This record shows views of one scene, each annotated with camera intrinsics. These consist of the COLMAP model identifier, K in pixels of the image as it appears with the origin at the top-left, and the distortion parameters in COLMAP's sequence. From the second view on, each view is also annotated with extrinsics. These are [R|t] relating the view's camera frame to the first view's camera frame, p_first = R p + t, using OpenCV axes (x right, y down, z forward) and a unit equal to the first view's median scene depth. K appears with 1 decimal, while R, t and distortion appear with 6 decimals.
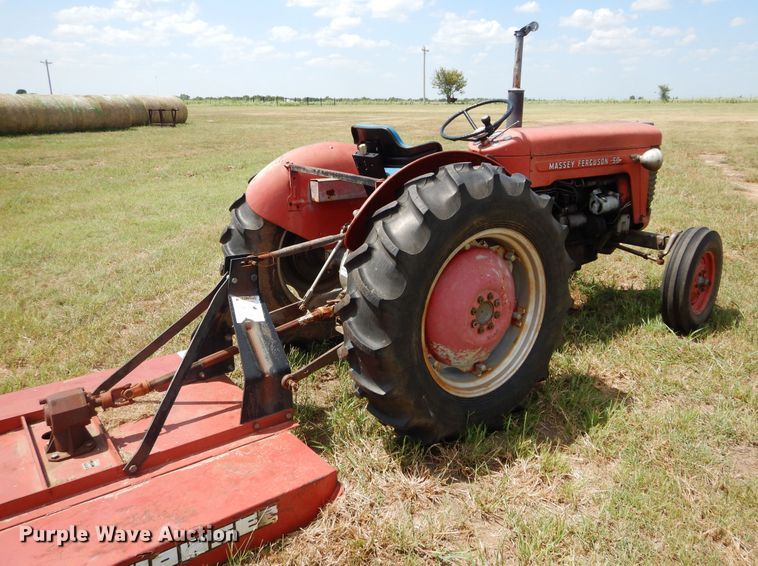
lens RADIAL K [[586.9, 0, 394.0], [0, 586.9, 261.2], [0, 0, 1]] dist [0.021860, -0.001555]
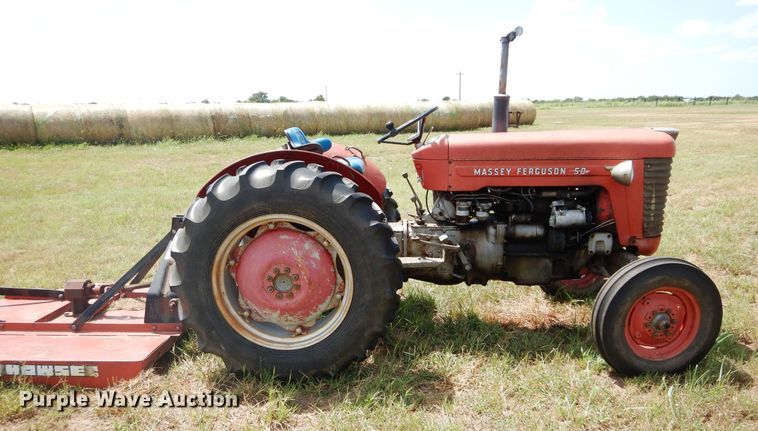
lens RADIAL K [[555.8, 0, 383.4], [0, 555.8, 257.7], [0, 0, 1]] dist [0.036635, -0.000674]
pose [[0.785066, 0.154431, -0.599852, 0.724839], [-0.151841, 0.986855, 0.055340, -0.043065], [0.600513, 0.047637, 0.798195, 0.139045]]
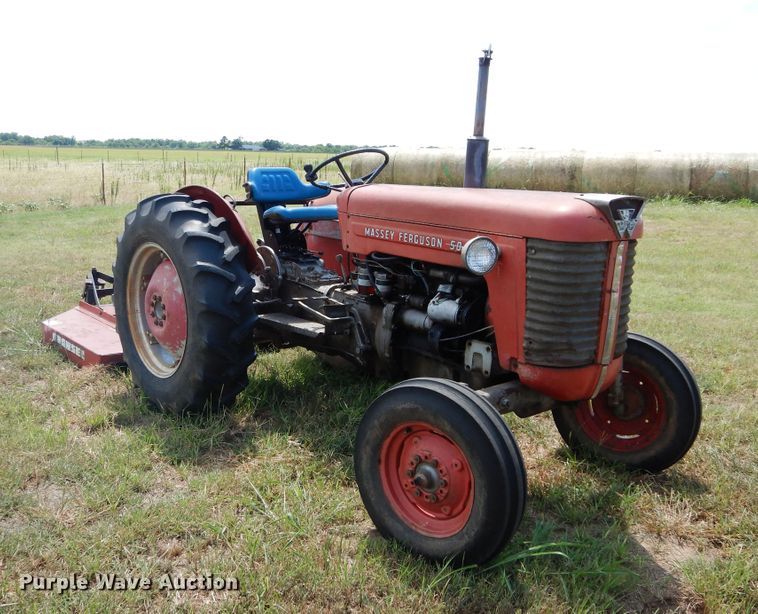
lens RADIAL K [[750.5, 0, 379.0], [0, 750.5, 307.0], [0, 0, 1]] dist [0.091319, -0.003479]
pose [[0.064721, 0.205941, -0.976422, 1.264861], [-0.292952, 0.939281, 0.178690, -0.246708], [0.953934, 0.274480, 0.121122, 0.899003]]
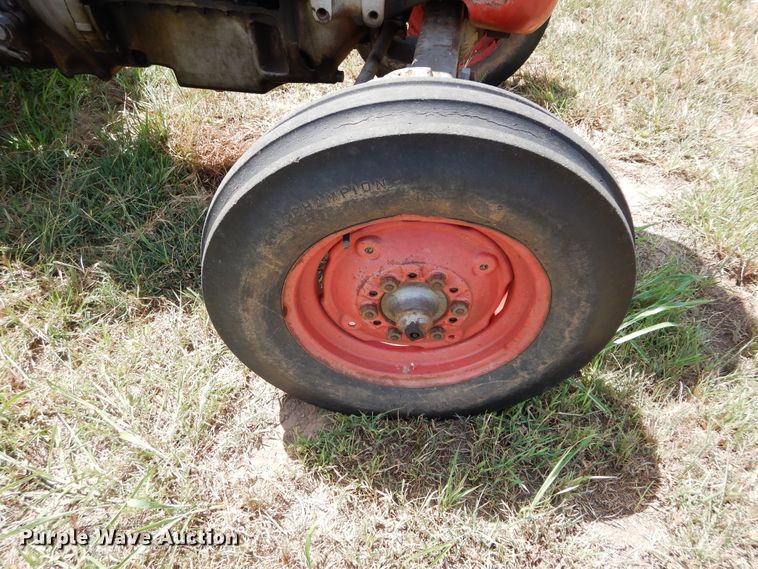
lens RADIAL K [[549.4, 0, 379.0], [0, 549.4, 284.5], [0, 0, 1]] dist [0.025708, -0.001388]
pose [[0.690886, 0.534507, -0.486805, 0.666834], [-0.194464, 0.785924, 0.586948, -0.118473], [0.696319, -0.310848, 0.646926, 0.910431]]
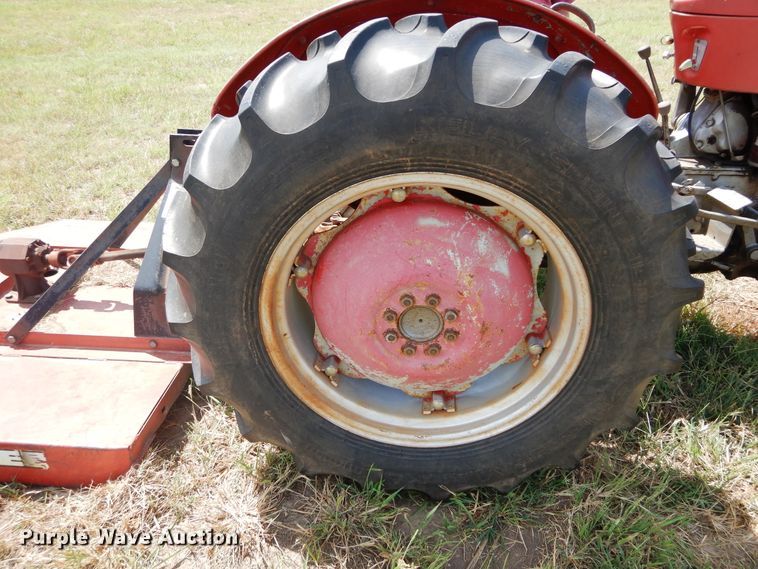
lens RADIAL K [[549.4, 0, 379.0], [0, 549.4, 284.5], [0, 0, 1]] dist [0.025708, -0.001388]
pose [[0.751764, 0.341409, -0.564172, 0.285605], [-0.170395, 0.927059, 0.333958, -0.077152], [0.637037, -0.154926, 0.755104, 0.431410]]
